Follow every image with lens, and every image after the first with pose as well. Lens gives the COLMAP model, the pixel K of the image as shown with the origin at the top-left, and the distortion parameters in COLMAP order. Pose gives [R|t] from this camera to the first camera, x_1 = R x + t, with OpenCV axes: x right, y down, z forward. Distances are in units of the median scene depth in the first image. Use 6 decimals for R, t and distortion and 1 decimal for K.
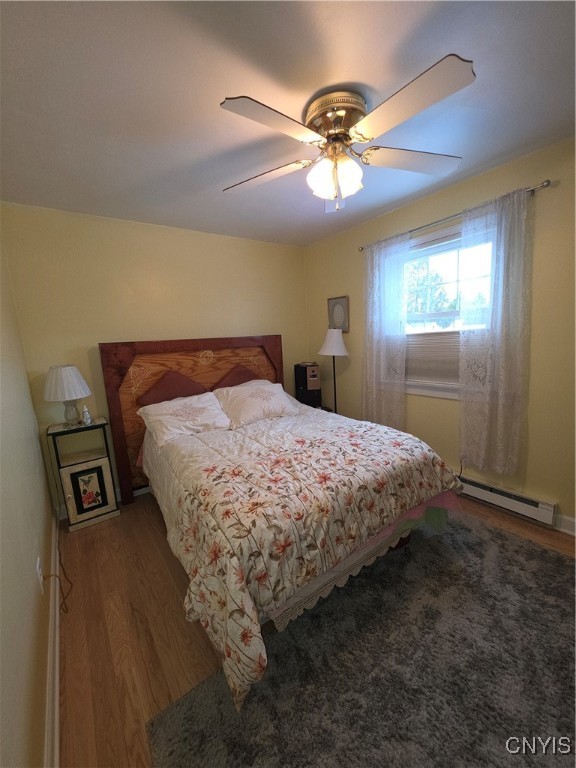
lens RADIAL K [[303.6, 0, 289.6], [0, 303.6, 383.4], [0, 0, 1]] dist [0.001826, 0.000166]
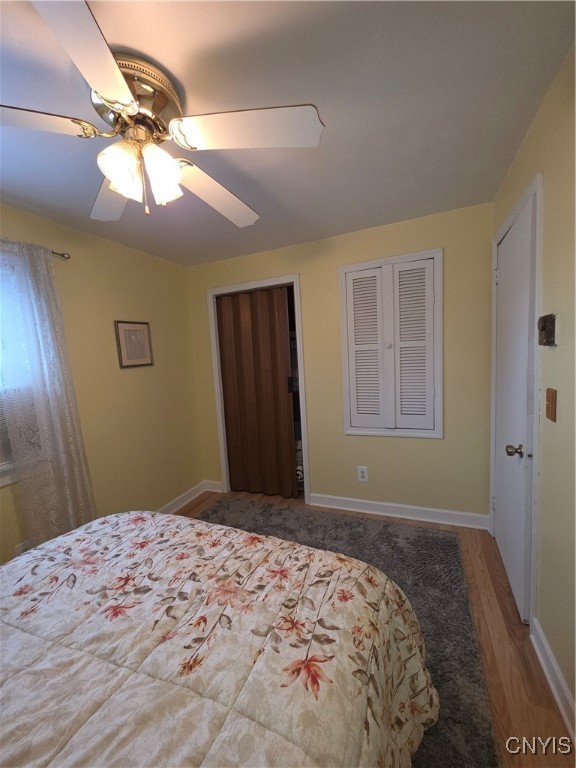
lens RADIAL K [[303.6, 0, 289.7], [0, 303.6, 388.2], [0, 0, 1]] dist [0.001826, 0.000166]
pose [[-0.498494, -0.010212, 0.866833, -0.597901], [0.224953, 0.964154, 0.140723, -0.175339], [-0.837198, 0.265147, -0.478328, 1.070130]]
